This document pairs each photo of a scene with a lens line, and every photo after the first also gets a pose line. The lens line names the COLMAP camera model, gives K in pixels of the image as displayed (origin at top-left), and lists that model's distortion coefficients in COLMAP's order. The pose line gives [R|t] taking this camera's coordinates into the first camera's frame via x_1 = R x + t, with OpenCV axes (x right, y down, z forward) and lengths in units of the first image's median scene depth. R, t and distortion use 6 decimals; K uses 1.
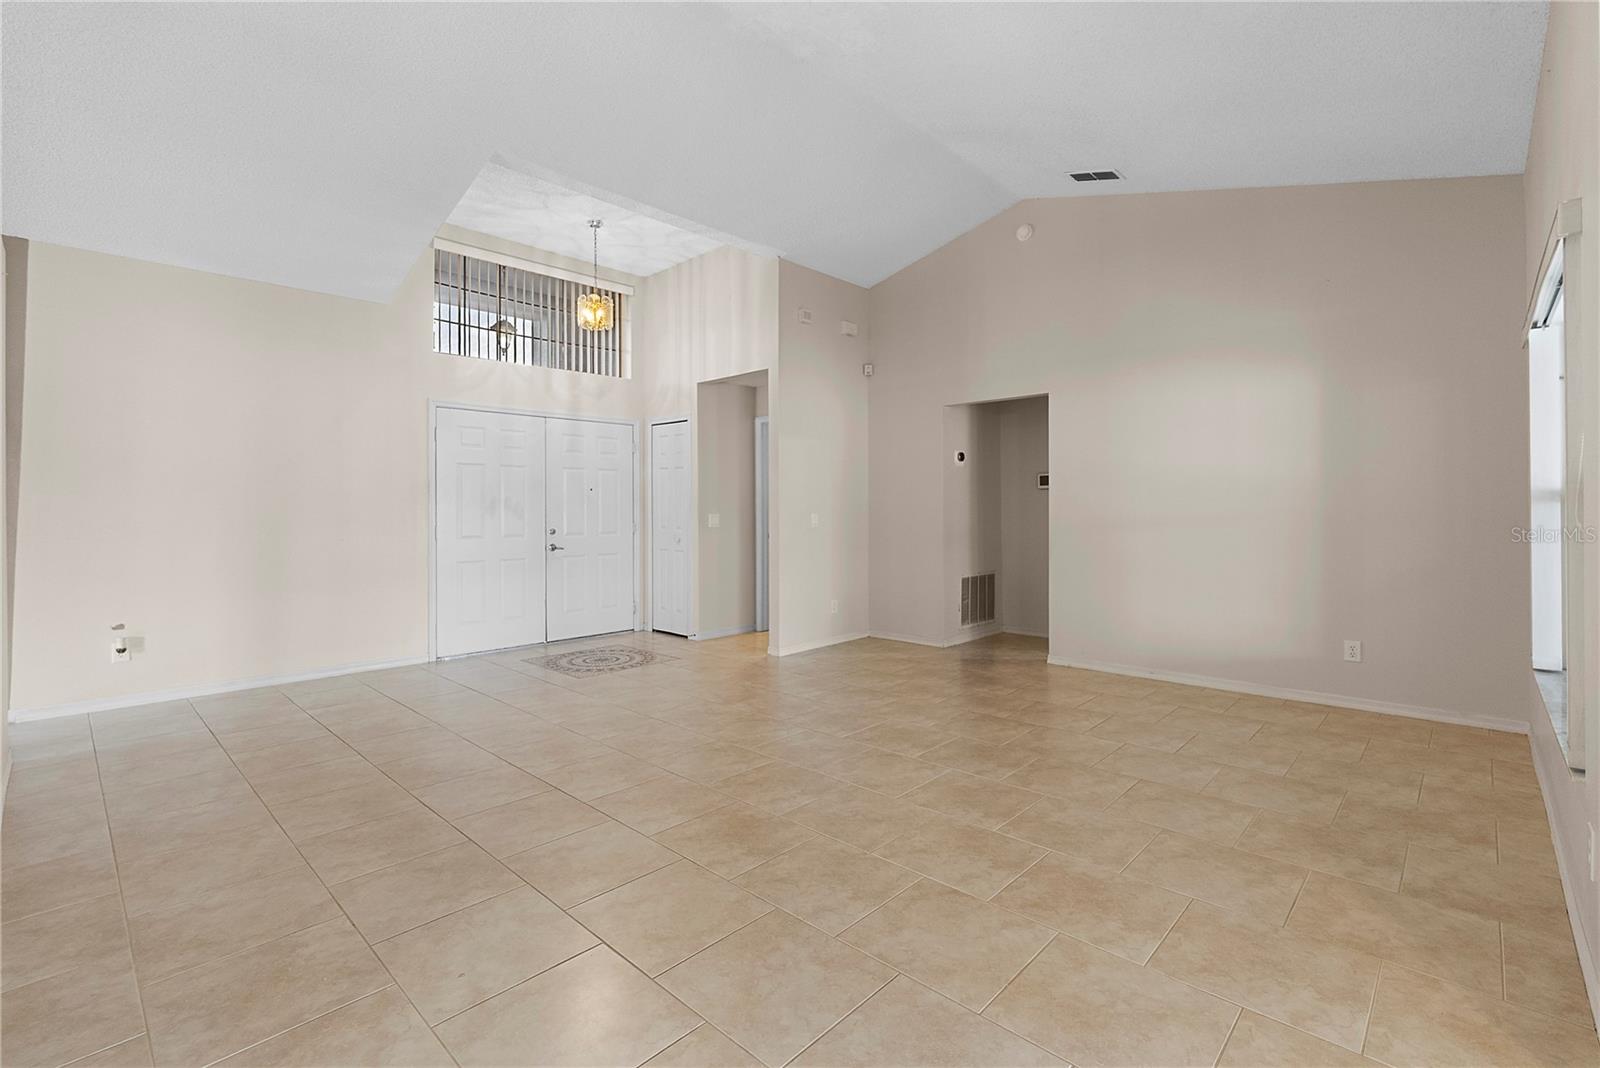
lens RADIAL K [[717.0, 0, 817.1], [0, 717.0, 511.9], [0, 0, 1]] dist [-0.005547, -0.000834]
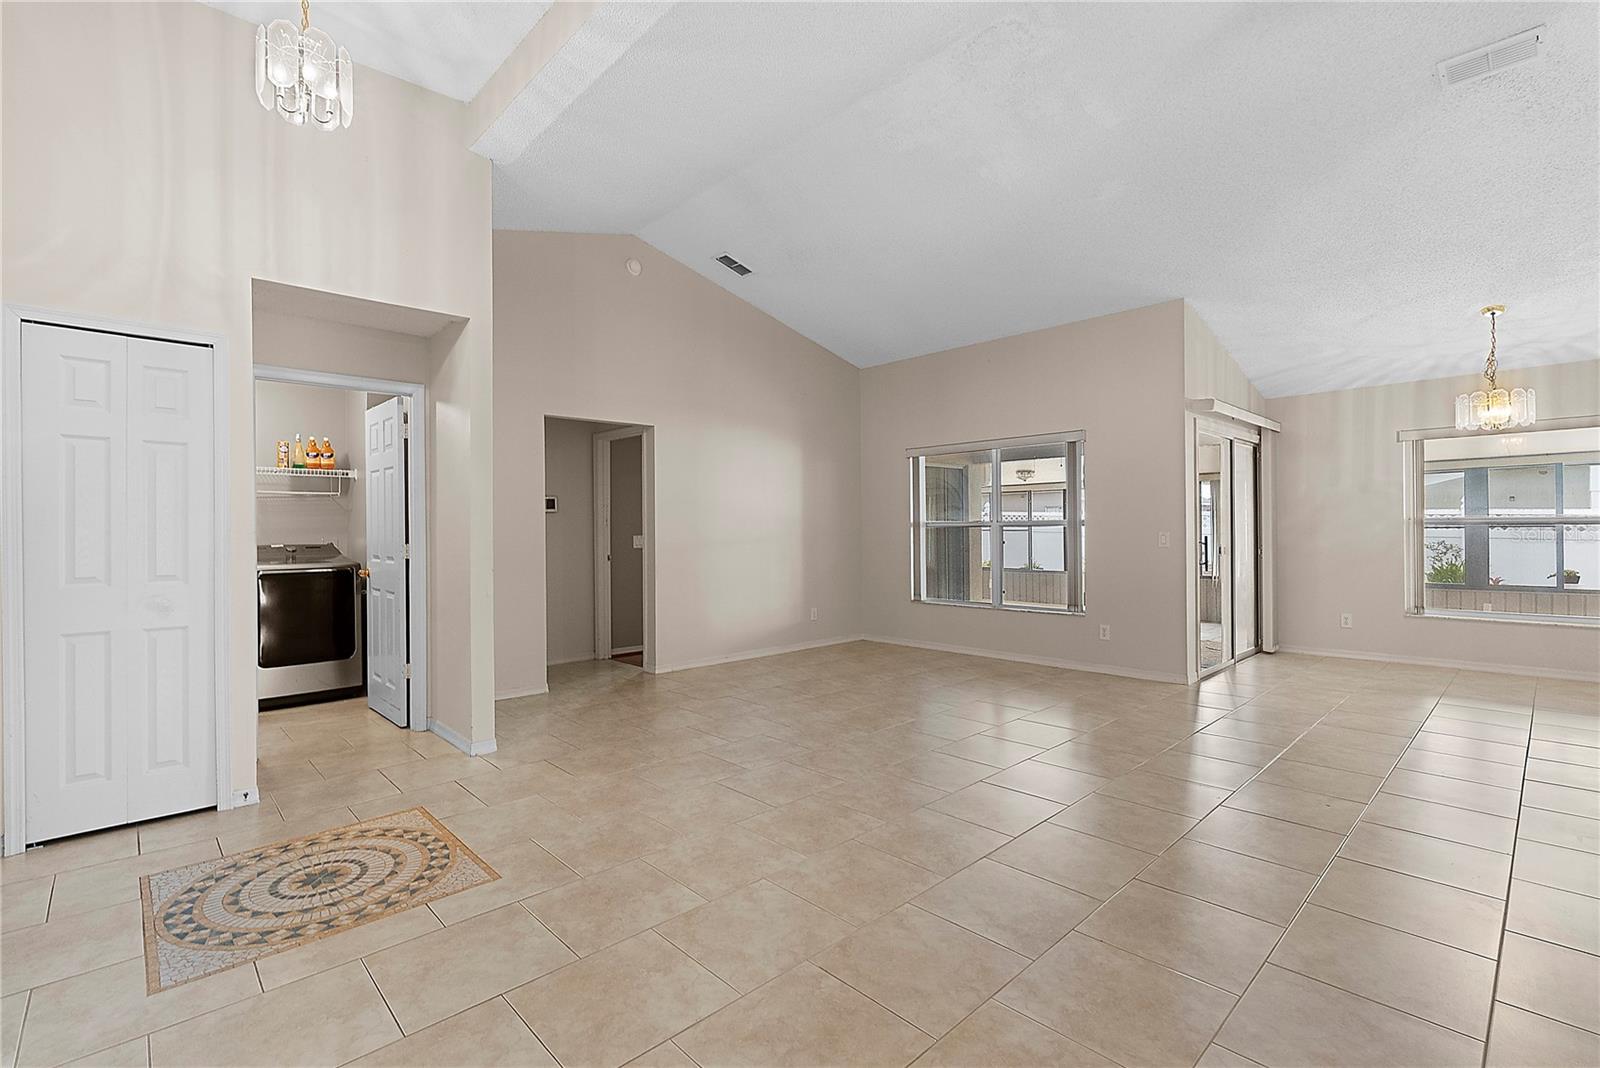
lens RADIAL K [[717.0, 0, 800.4], [0, 717.0, 525.8], [0, 0, 1]] dist [-0.005547, -0.000834]
pose [[0.065526, 0.012298, 0.997775, -0.635787], [0.021398, 0.999677, -0.013727, 0.004973], [-0.997621, 0.022250, 0.065241, 0.606653]]
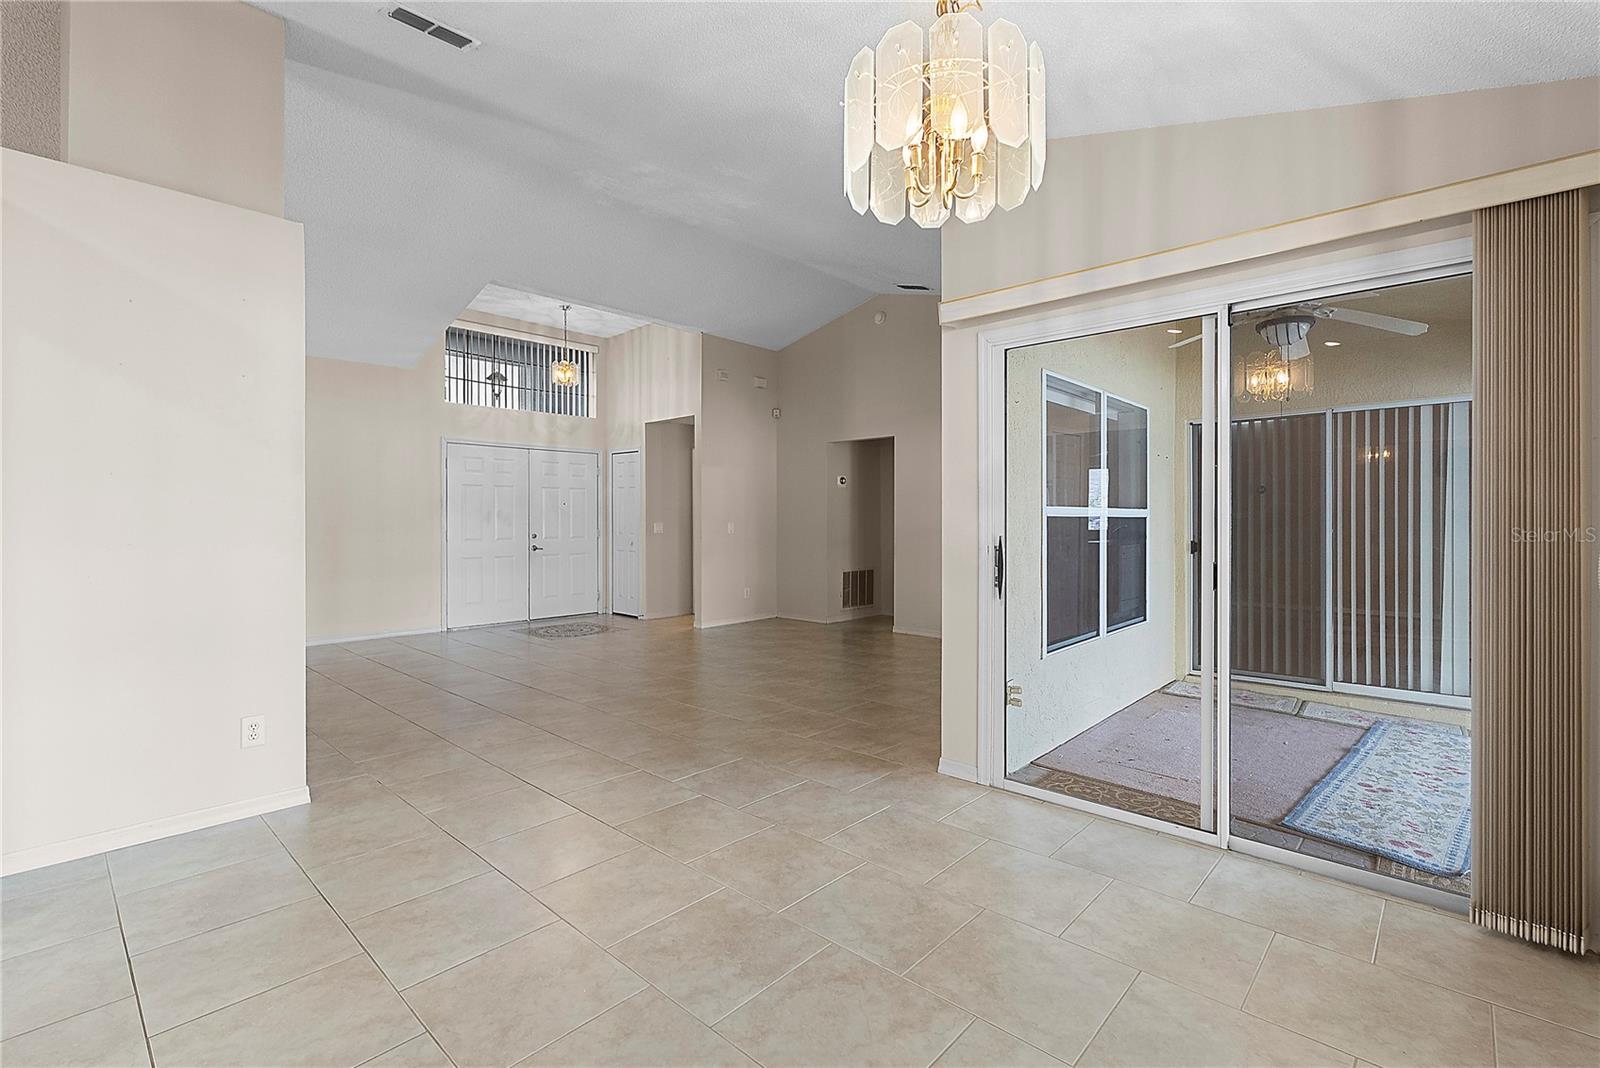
lens RADIAL K [[717.0, 0, 812.4], [0, 717.0, 525.7], [0, 0, 1]] dist [-0.005547, -0.000834]
pose [[0.999977, 0.003646, 0.005787, 0.135123], [-0.003674, 0.999982, 0.004824, 0.000226], [-0.005769, -0.004845, 0.999972, -0.321249]]
